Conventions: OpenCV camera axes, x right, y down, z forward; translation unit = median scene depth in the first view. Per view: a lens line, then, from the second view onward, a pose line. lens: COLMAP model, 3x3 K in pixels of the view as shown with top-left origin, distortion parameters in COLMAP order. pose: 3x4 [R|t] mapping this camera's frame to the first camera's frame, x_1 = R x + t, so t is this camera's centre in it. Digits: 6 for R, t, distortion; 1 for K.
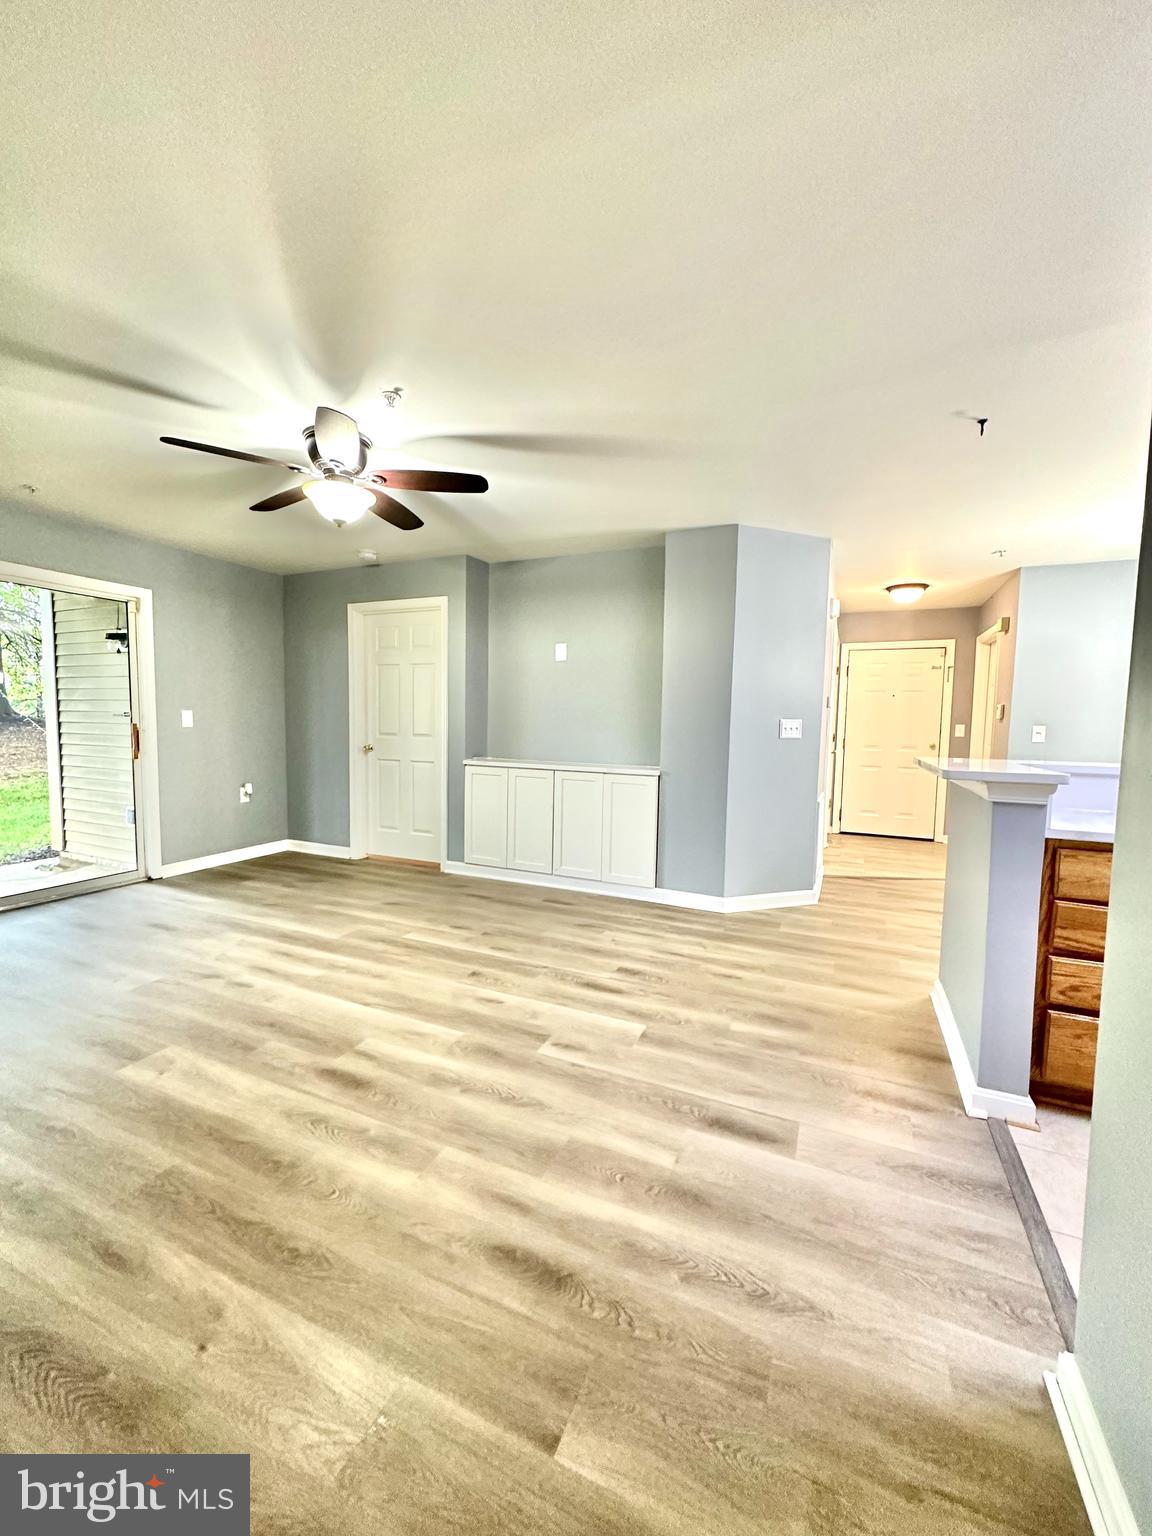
lens RADIAL K [[611.5, 0, 575.4], [0, 611.5, 766.0], [0, 0, 1]] dist [-0.003173, 0.001406]
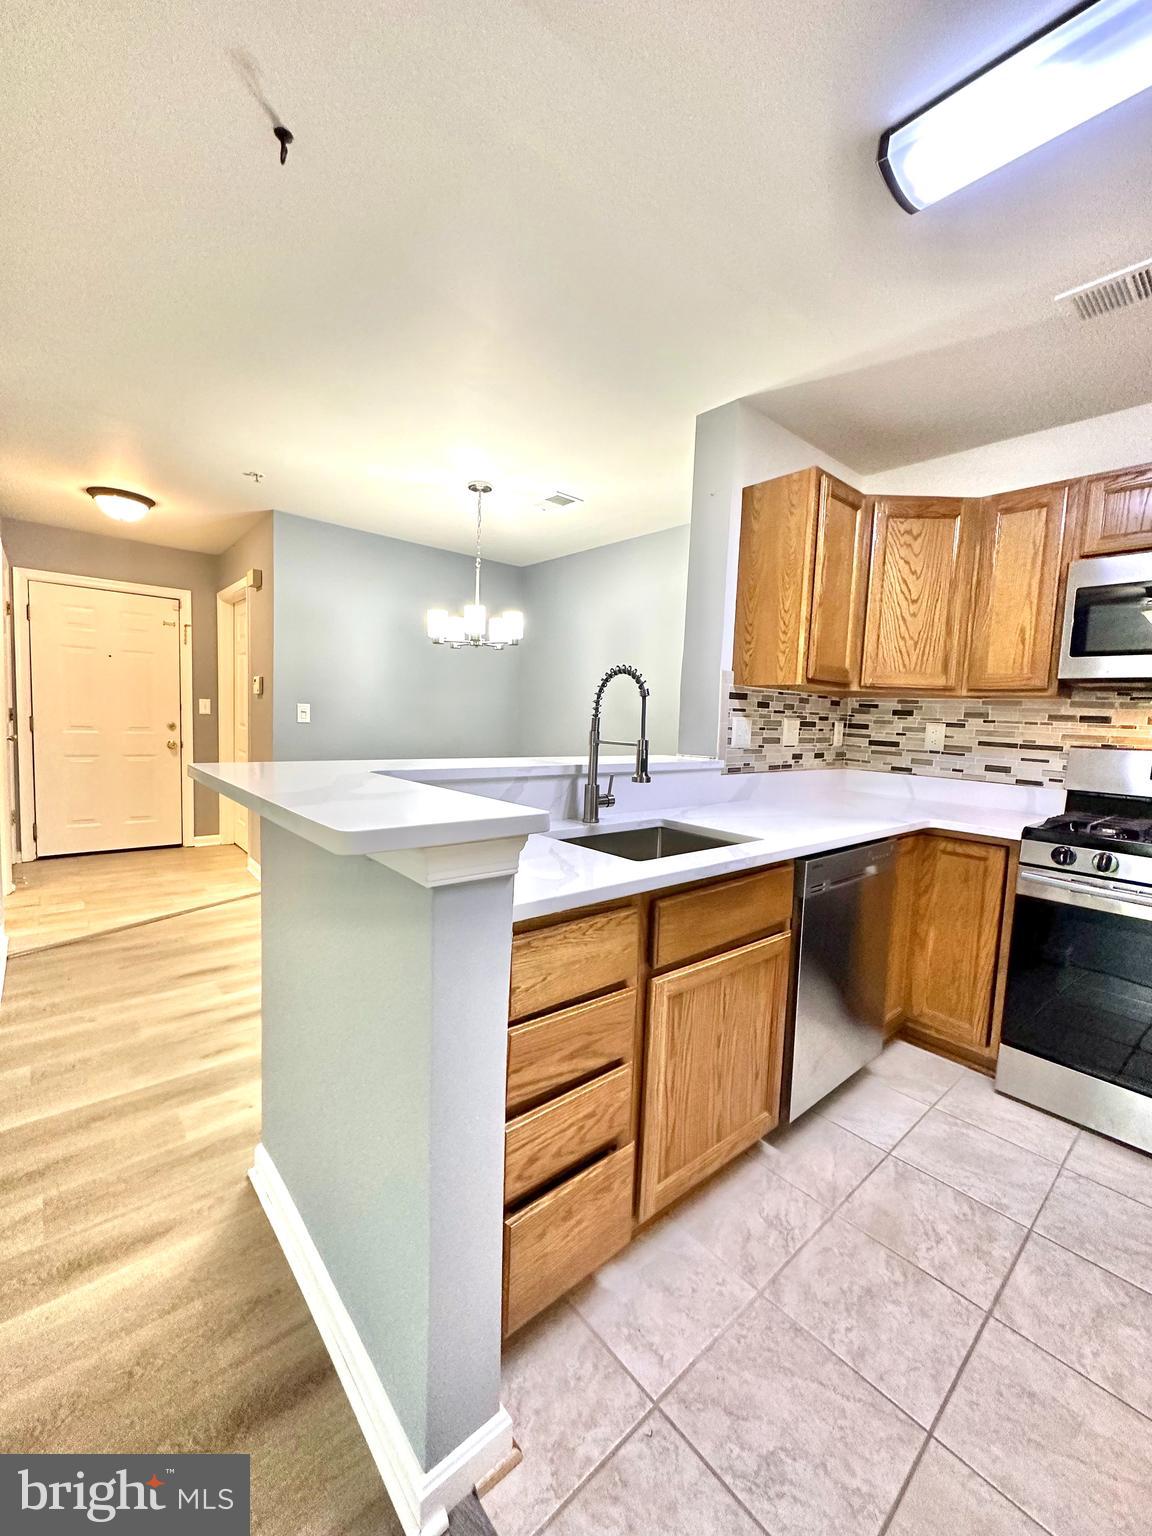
lens RADIAL K [[611.5, 0, 576.0], [0, 611.5, 766.4], [0, 0, 1]] dist [-0.003173, 0.001406]
pose [[0.420695, -0.075469, 0.904058, 0.196751], [0.033922, 0.997145, 0.067455, -0.033200], [-0.906568, 0.002290, 0.422054, 0.426200]]
